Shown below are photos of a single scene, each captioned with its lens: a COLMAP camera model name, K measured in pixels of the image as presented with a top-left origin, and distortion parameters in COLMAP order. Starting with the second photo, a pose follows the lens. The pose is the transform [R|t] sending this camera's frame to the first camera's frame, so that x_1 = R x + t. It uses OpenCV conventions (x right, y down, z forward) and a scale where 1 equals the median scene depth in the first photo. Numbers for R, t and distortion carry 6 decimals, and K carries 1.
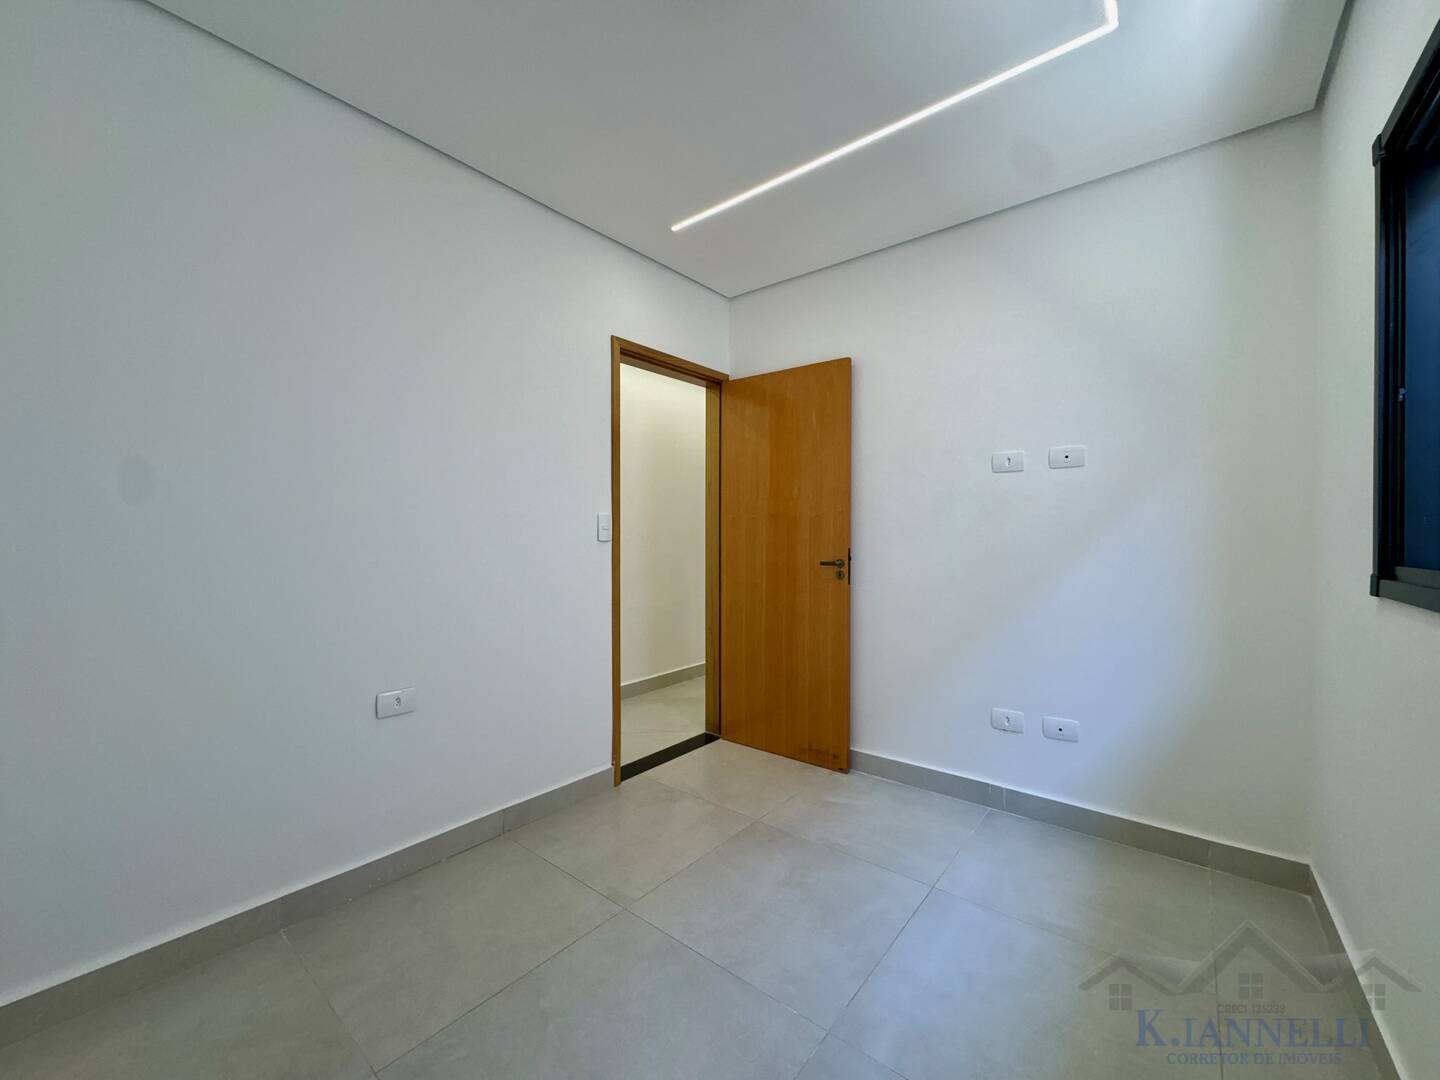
lens RADIAL K [[576.3, 0, 721.2], [0, 576.3, 542.3], [0, 0, 1]] dist [-0.002667, 0.000668]
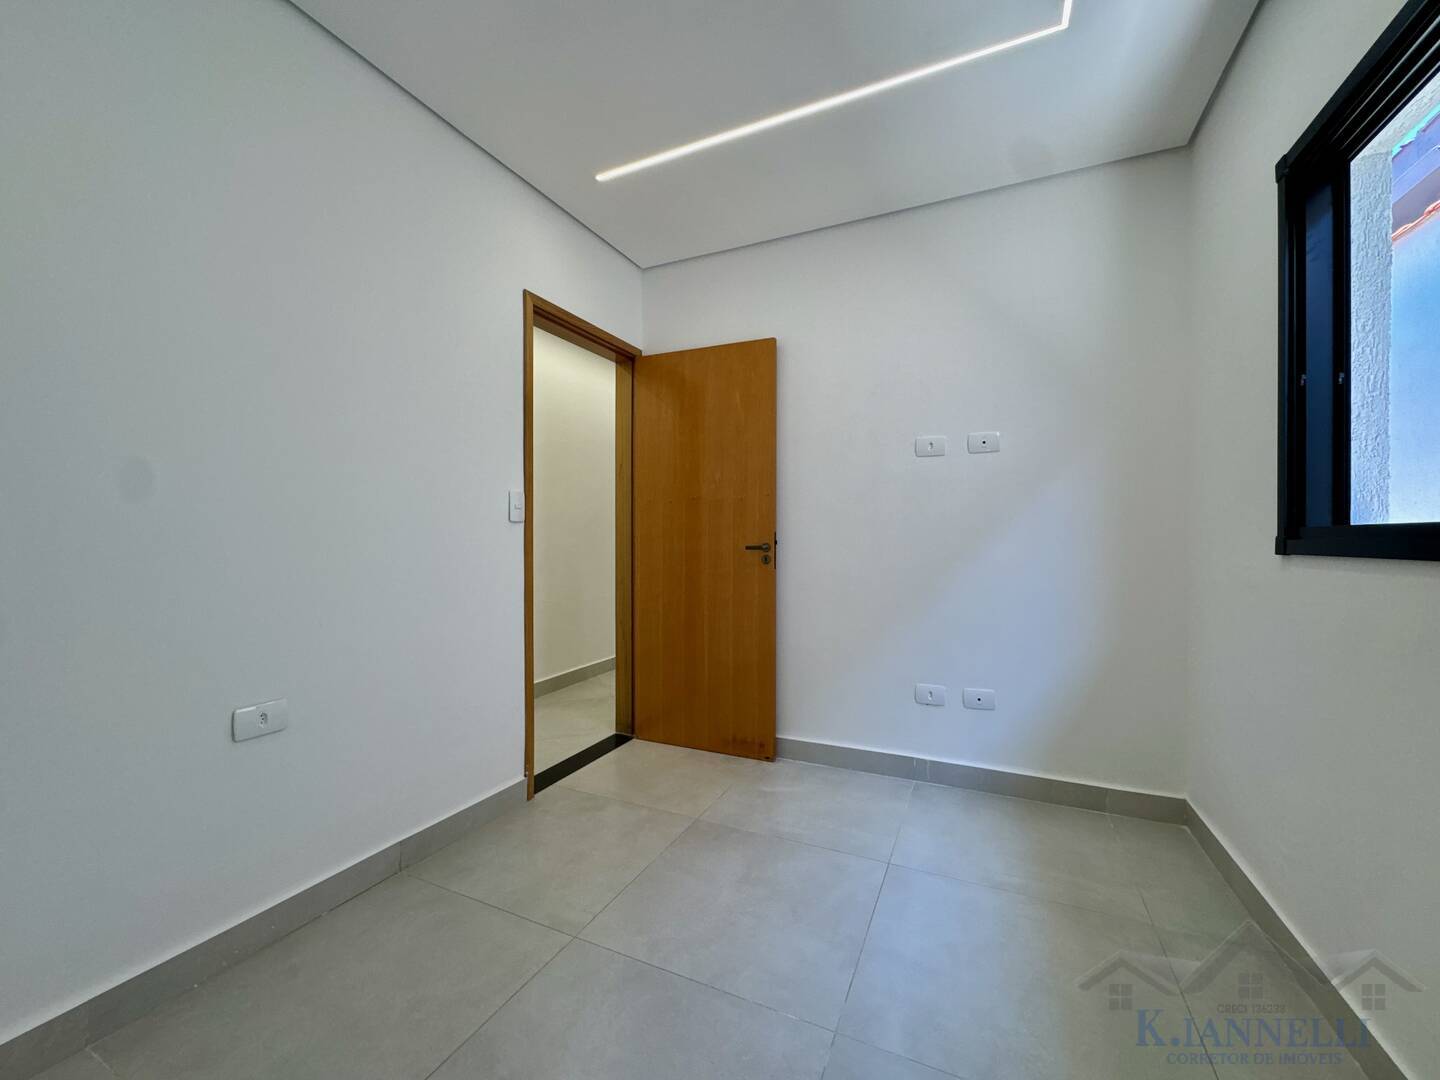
lens RADIAL K [[576.3, 0, 723.4], [0, 576.3, 540.0], [0, 0, 1]] dist [-0.002667, 0.000668]
pose [[0.970816, -0.002020, 0.239818, -0.125180], [0.003503, 0.999977, -0.005756, 0.037095], [-0.239801, 0.006428, 0.970801, 0.082795]]
